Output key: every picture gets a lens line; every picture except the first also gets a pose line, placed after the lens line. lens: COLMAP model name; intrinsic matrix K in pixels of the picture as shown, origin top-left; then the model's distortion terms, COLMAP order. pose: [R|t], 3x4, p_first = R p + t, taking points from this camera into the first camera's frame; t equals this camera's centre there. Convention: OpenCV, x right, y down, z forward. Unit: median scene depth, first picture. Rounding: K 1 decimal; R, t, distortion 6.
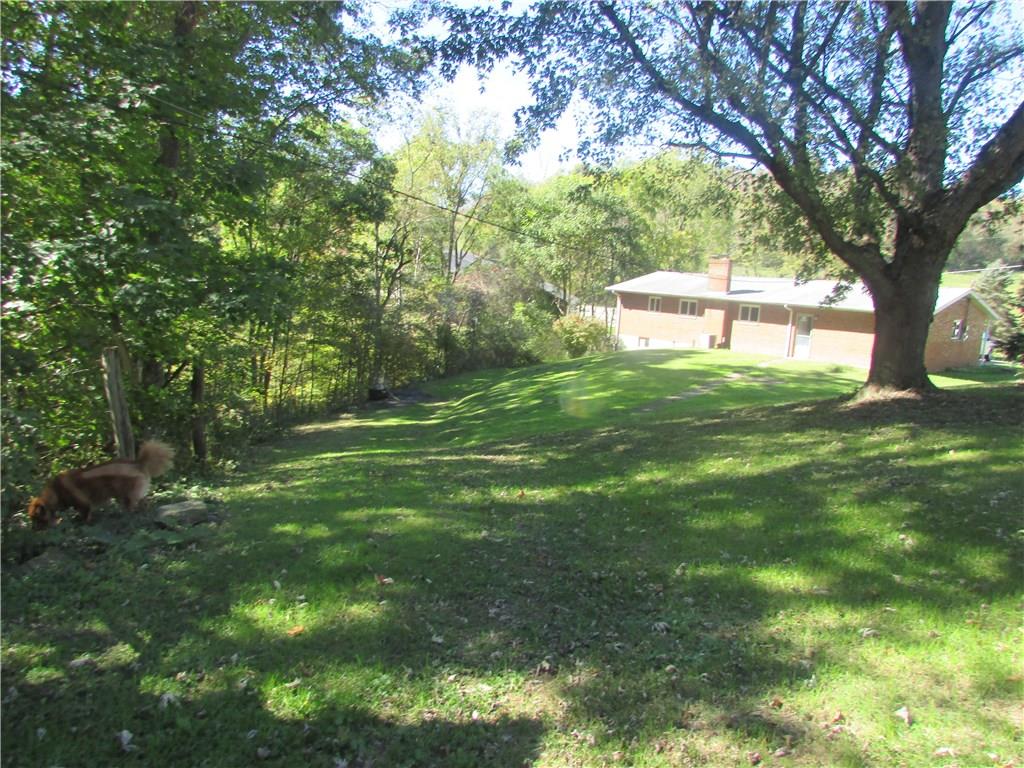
lens RADIAL K [[717.6, 0, 512.0], [0, 717.6, 384.0], [0, 0, 1]] dist [0.084037, 0.001057]
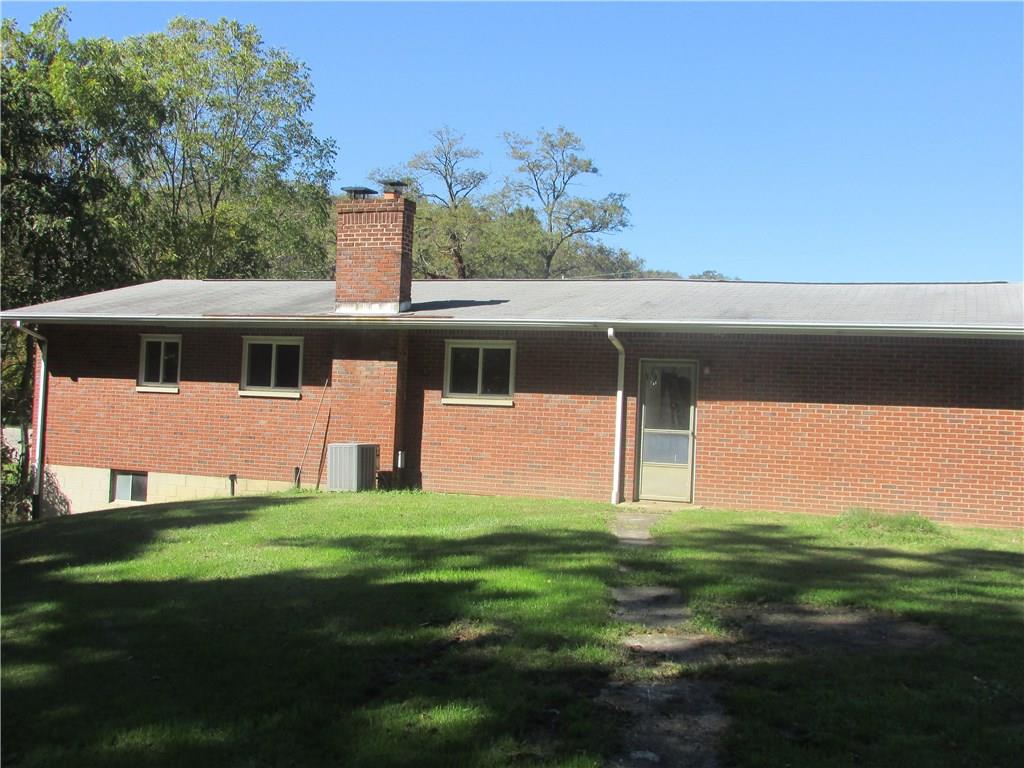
lens RADIAL K [[1225.3, 0, 512.0], [0, 1225.3, 384.0], [0, 0, 1]] dist [0.006809, 0.016439]
pose [[0.883907, -0.006526, 0.467618, 0.094837], [0.080464, 0.987114, -0.138319, -0.017440], [-0.460689, 0.159888, 0.873042, 0.524218]]
